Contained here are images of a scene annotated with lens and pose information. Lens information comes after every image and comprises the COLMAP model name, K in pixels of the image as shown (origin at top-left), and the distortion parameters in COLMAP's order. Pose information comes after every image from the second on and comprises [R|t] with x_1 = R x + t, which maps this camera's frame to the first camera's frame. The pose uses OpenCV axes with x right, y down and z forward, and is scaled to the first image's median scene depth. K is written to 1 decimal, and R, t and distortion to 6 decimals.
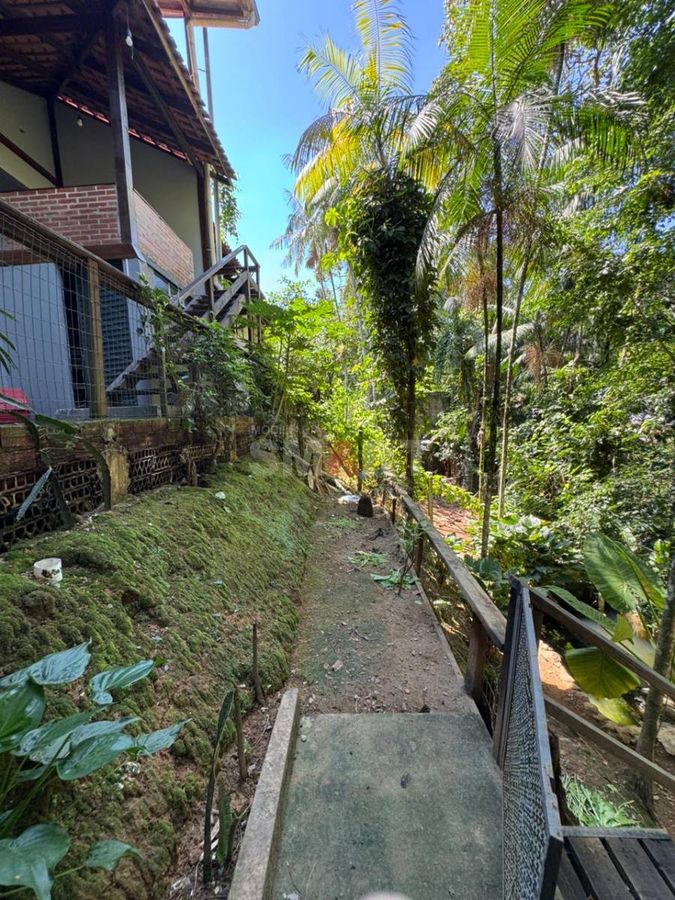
lens RADIAL K [[362.1, 0, 337.2], [0, 362.1, 450.1], [0, 0, 1]] dist [-0.001358, 0.000451]
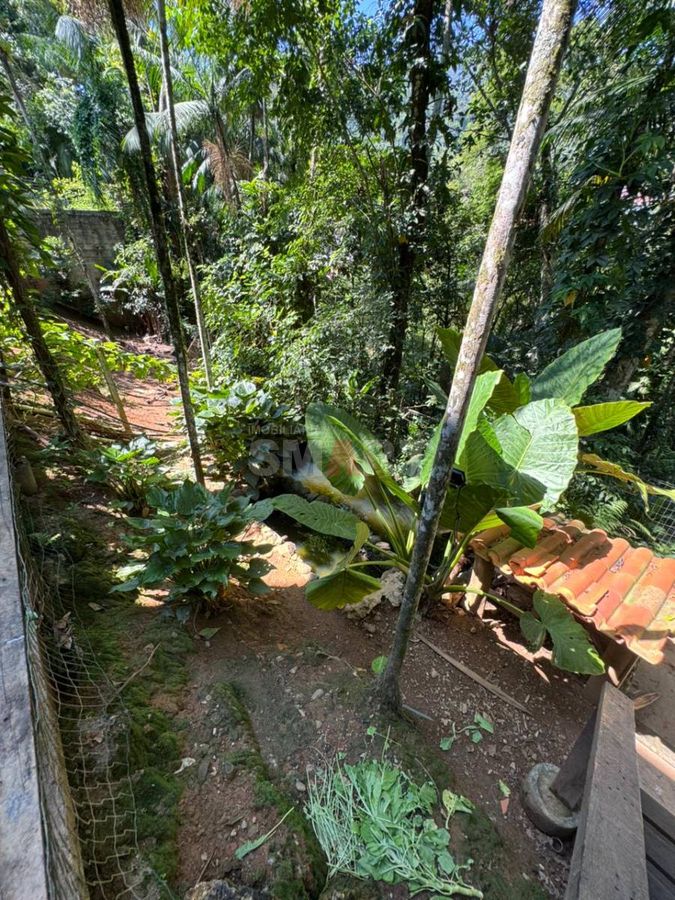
lens RADIAL K [[362.1, 0, 334.4], [0, 362.1, 448.7], [0, 0, 1]] dist [-0.001358, 0.000451]
pose [[0.746315, -0.312737, 0.587545, 0.100197], [0.059453, 0.910534, 0.409138, -0.000080], [-0.662932, -0.270415, 0.698138, 0.158369]]
